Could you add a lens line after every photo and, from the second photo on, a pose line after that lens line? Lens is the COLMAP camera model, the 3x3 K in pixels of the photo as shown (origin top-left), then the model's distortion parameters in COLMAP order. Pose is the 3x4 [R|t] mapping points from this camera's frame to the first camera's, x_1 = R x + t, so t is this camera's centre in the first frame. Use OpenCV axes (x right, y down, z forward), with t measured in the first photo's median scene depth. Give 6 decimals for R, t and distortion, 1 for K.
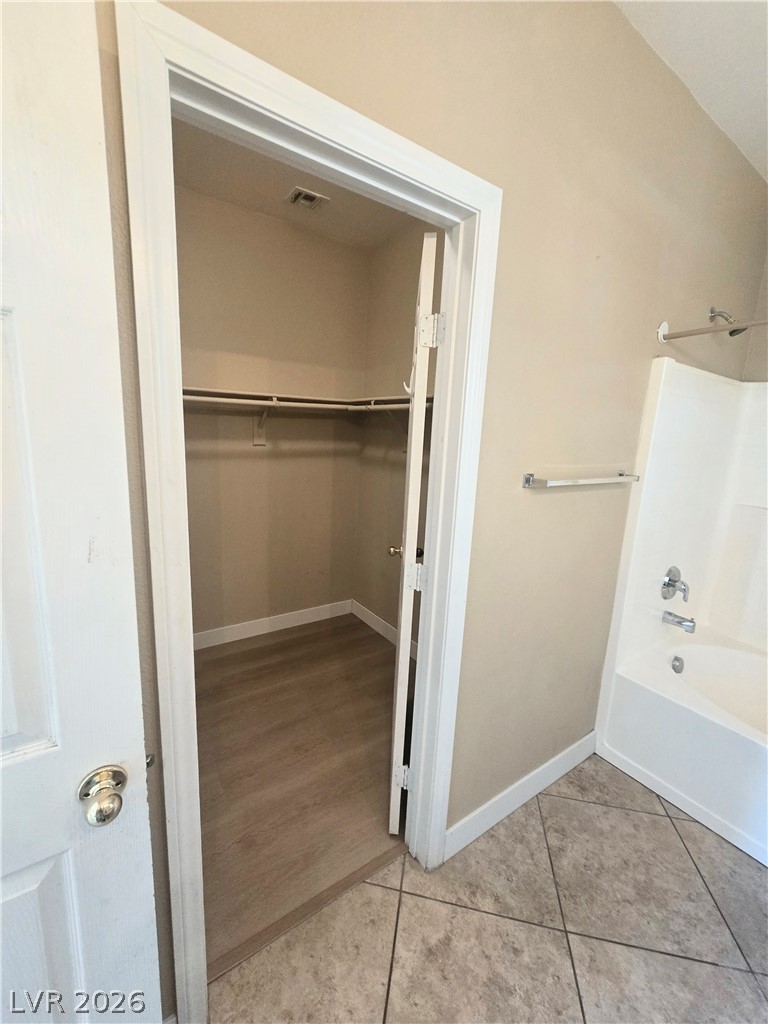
lens RADIAL K [[420.2, 0, 382.3], [0, 420.2, 504.0], [0, 0, 1]] dist [-0.001851, -0.001055]
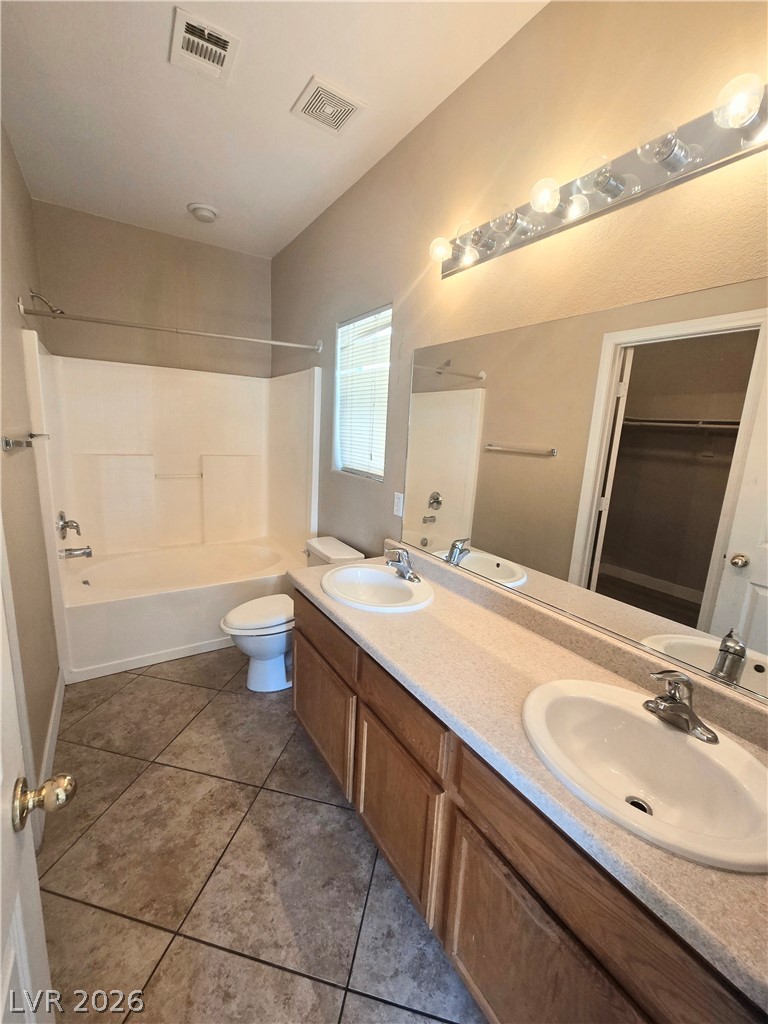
lens RADIAL K [[420.2, 0, 379.7], [0, 420.2, 509.6], [0, 0, 1]] dist [-0.001851, -0.001055]
pose [[0.028511, -0.240584, 0.970209, -0.612244], [0.135582, 0.962565, 0.234704, -0.016200], [-0.990356, 0.124852, 0.060062, 0.050144]]
